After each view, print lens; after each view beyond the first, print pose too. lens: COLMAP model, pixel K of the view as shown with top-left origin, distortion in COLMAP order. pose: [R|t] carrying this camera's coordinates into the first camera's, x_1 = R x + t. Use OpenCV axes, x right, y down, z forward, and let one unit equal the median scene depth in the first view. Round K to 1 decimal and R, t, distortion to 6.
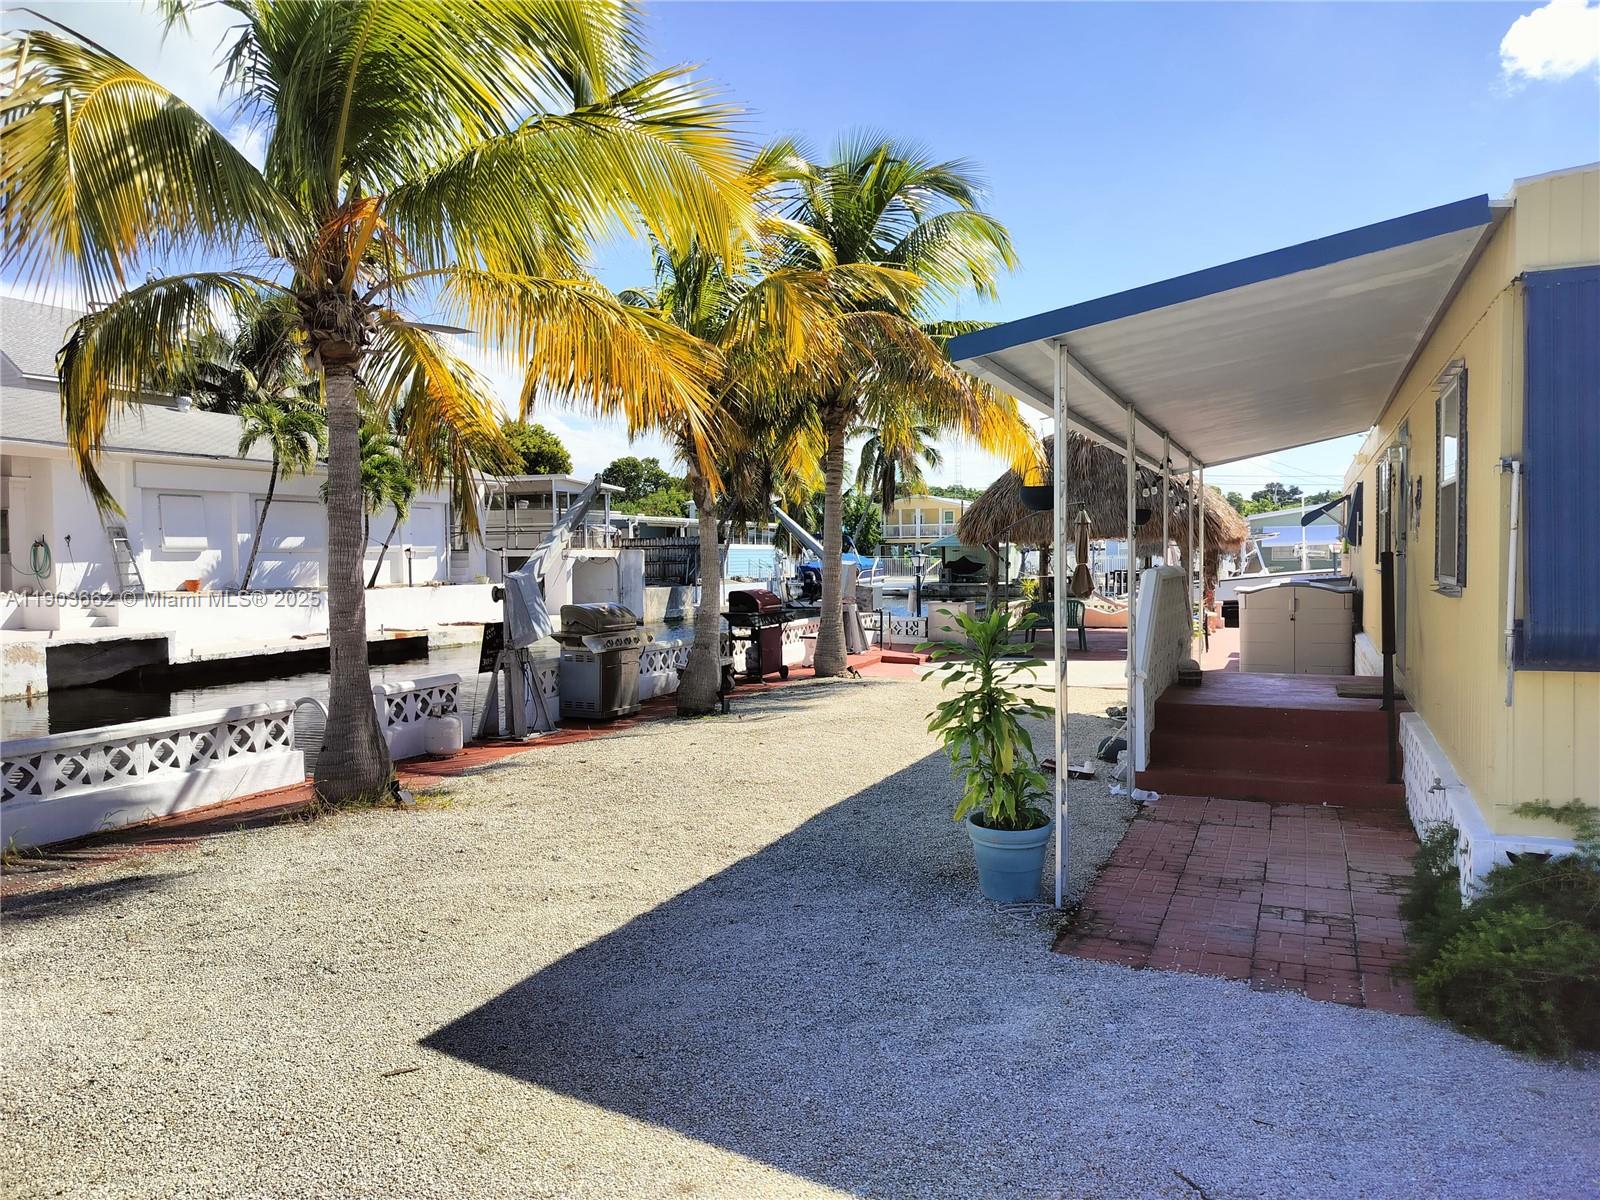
lens RADIAL K [[1128.9, 0, 793.7], [0, 1128.9, 609.4], [0, 0, 1]] dist [0.054174, -0.048175]
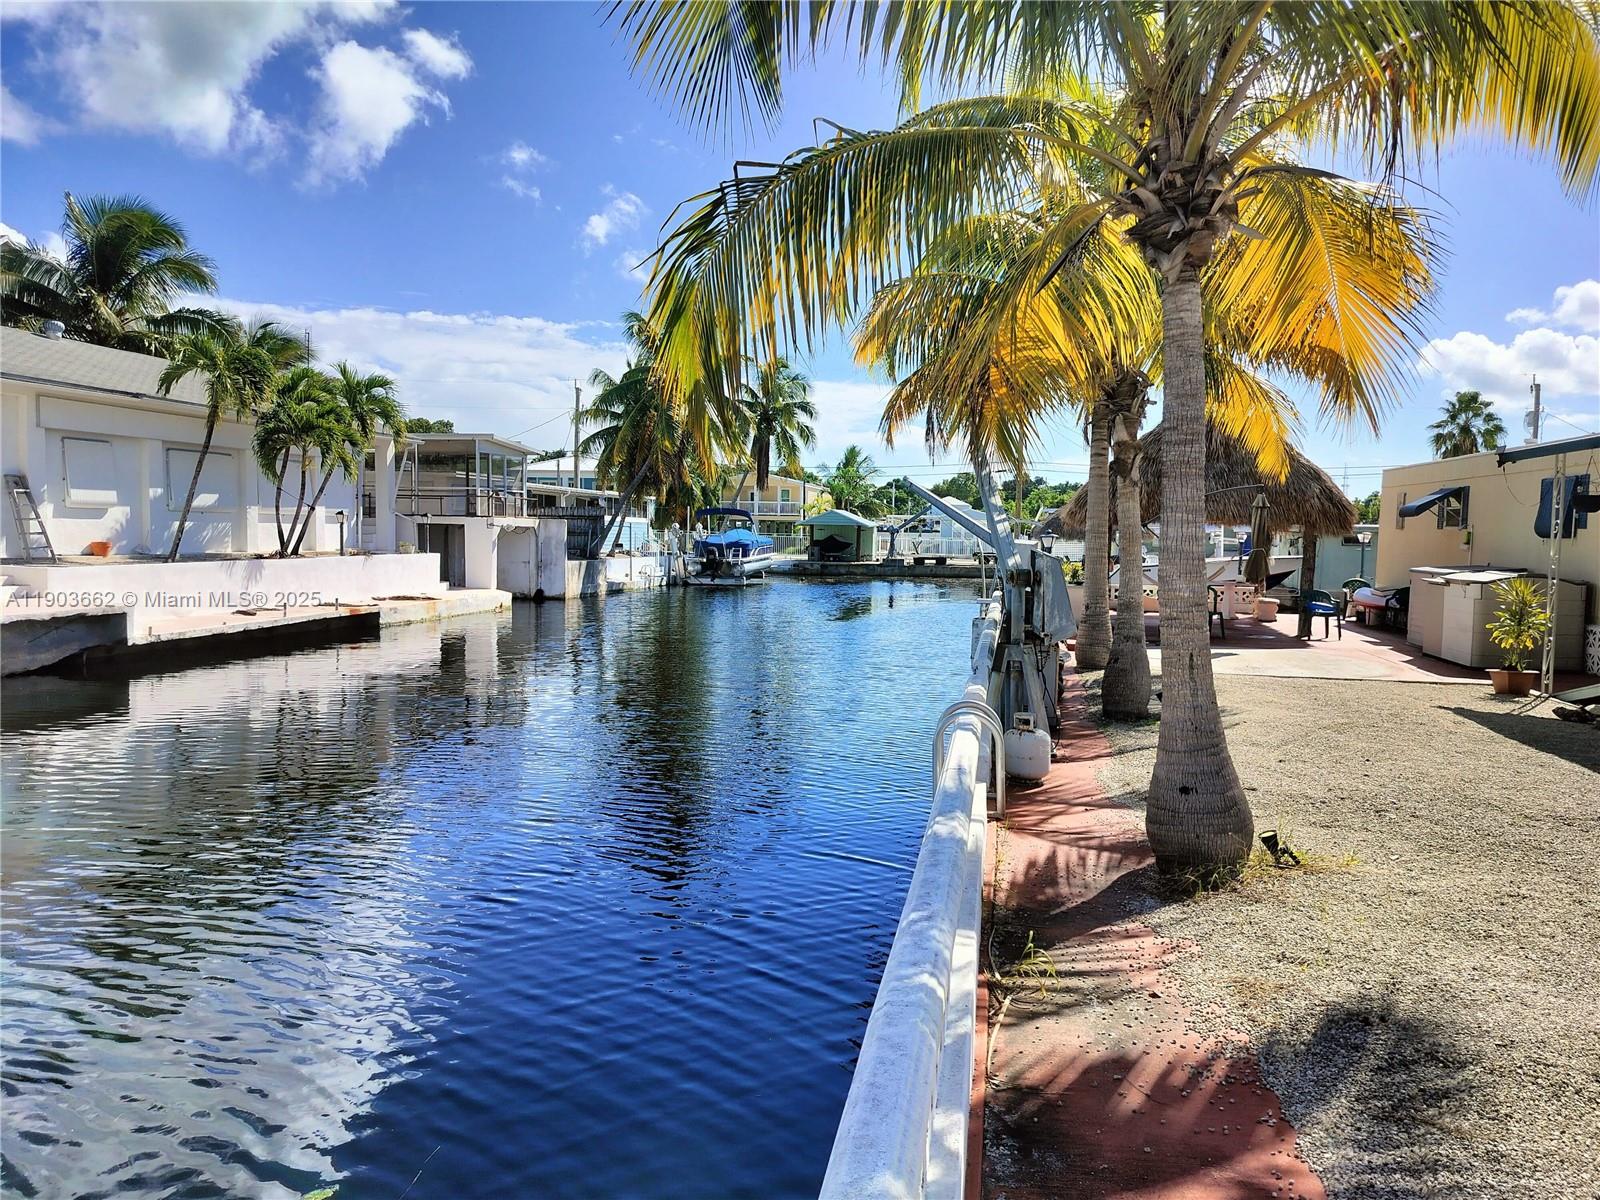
lens RADIAL K [[1128.9, 0, 793.0], [0, 1128.9, 583.0], [0, 0, 1]] dist [0.054174, -0.048175]
pose [[0.975901, 0.016579, 0.217584, -0.209858], [-0.016198, 0.999863, -0.003538, -0.001068], [-0.217613, -0.000072, 0.976035, 0.079591]]
